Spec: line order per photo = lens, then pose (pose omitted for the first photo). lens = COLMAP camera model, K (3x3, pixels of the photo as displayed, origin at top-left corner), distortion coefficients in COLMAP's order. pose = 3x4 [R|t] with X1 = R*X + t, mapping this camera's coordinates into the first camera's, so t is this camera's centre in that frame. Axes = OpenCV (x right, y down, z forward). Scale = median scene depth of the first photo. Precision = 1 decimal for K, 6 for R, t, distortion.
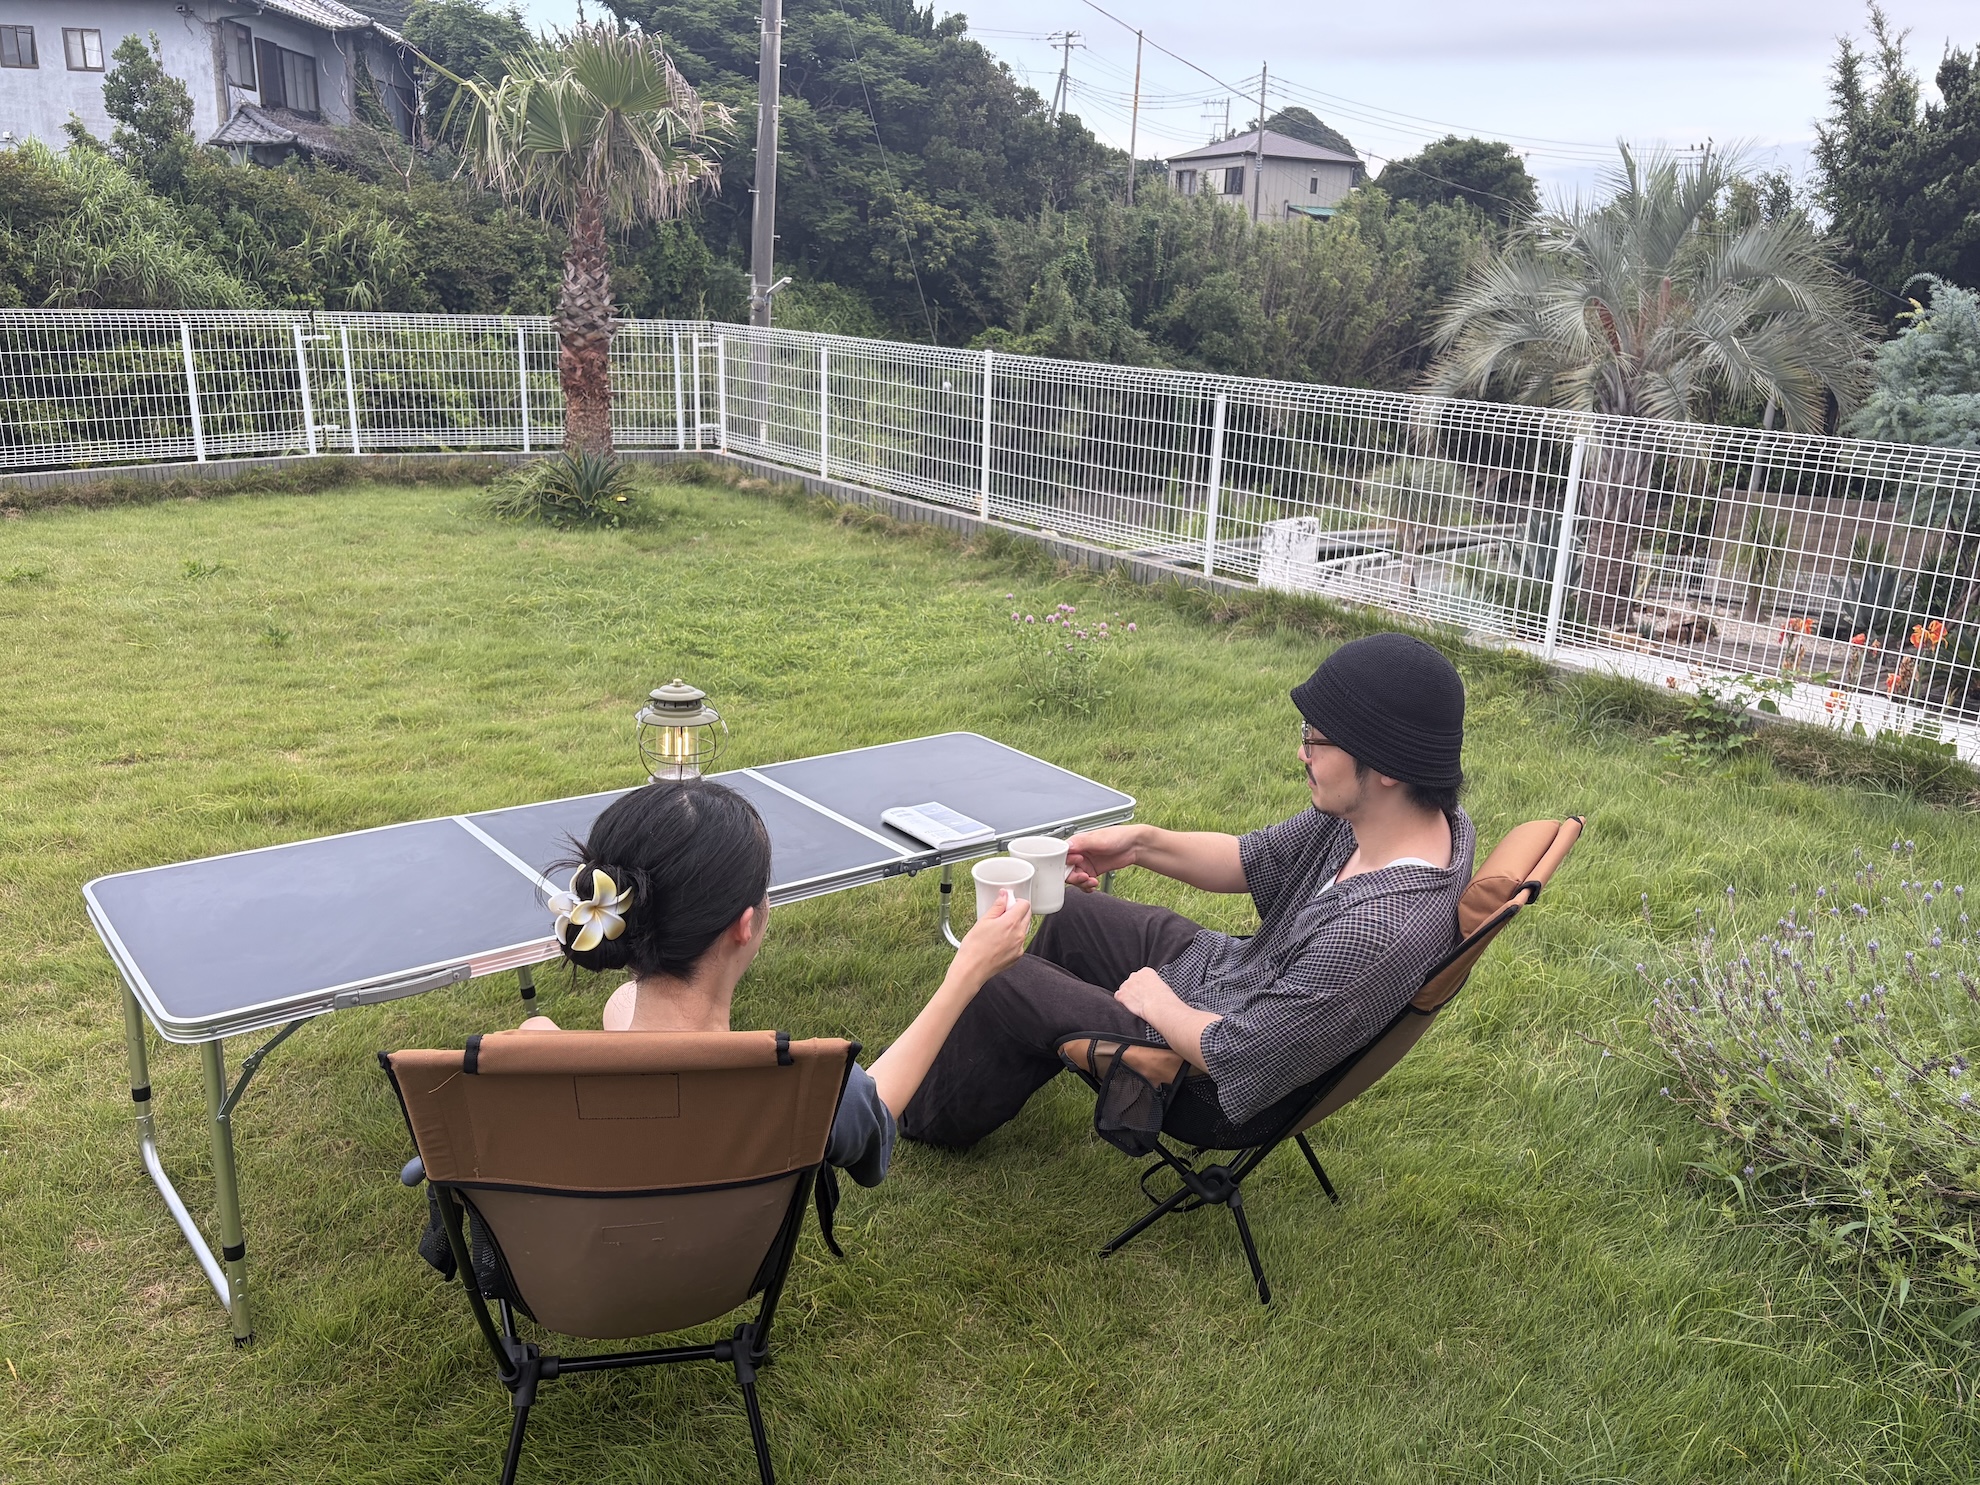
lens RADIAL K [[1503.9, 0, 1006.4], [0, 1503.9, 730.4], [0, 0, 1]] dist [0.049249, -0.052772]
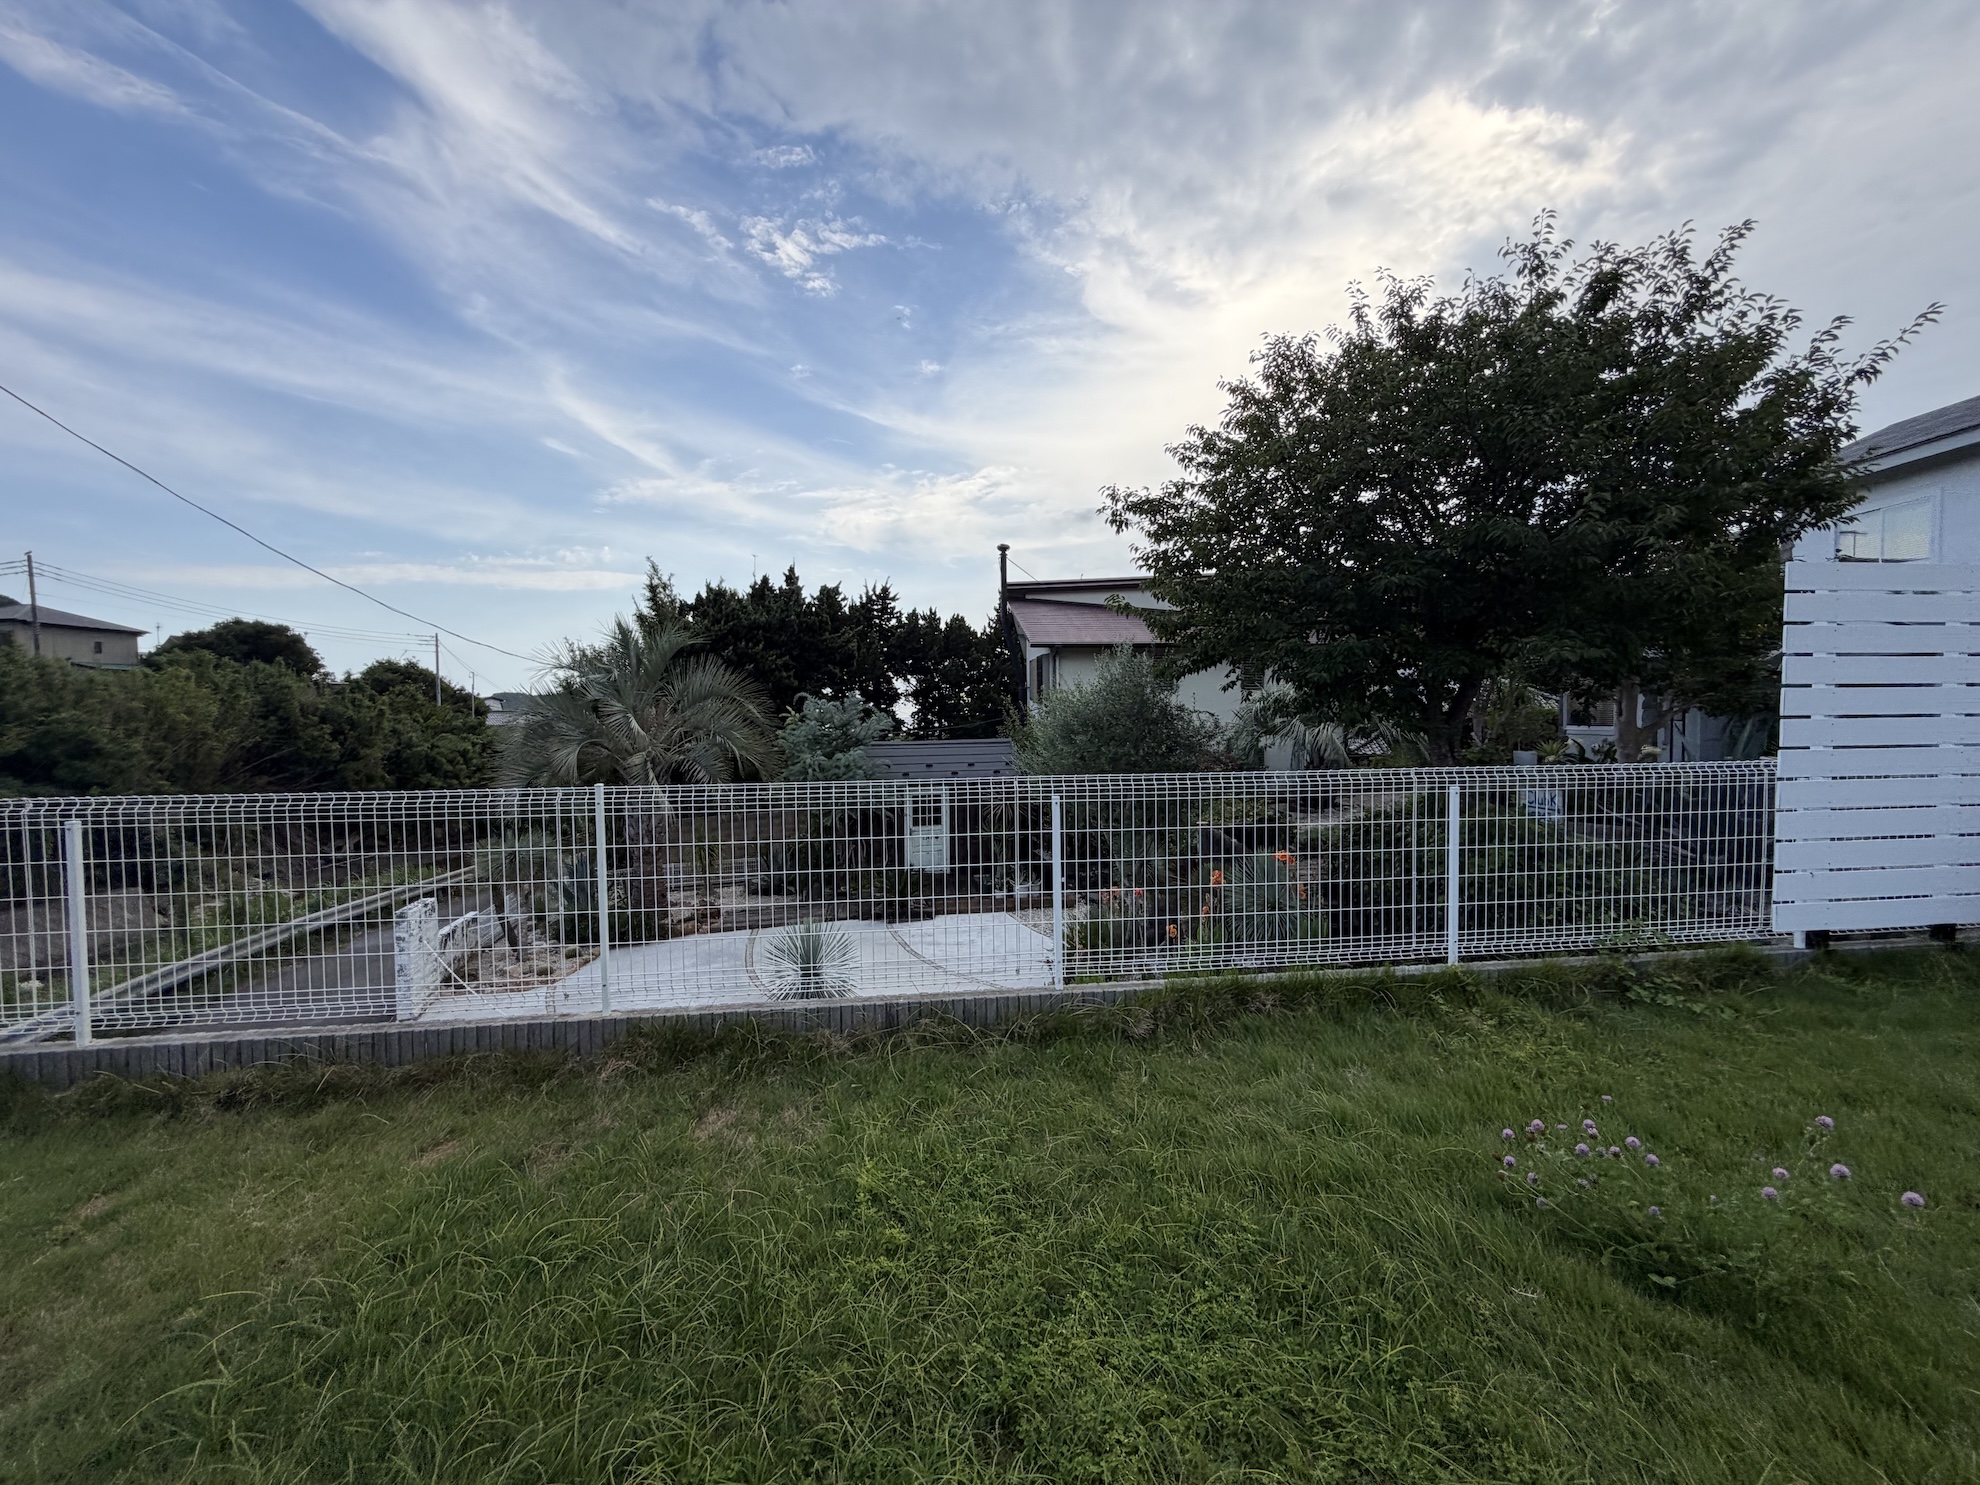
lens RADIAL K [[789.1, 0, 982.9], [0, 789.1, 742.9], [0, 0, 1]] dist [0.000258, 0.000086]
pose [[0.478633, -0.072542, 0.875013, -0.096973], [0.280423, 0.957016, -0.074051, -0.073531], [-0.832030, 0.280817, 0.478402, 0.254326]]
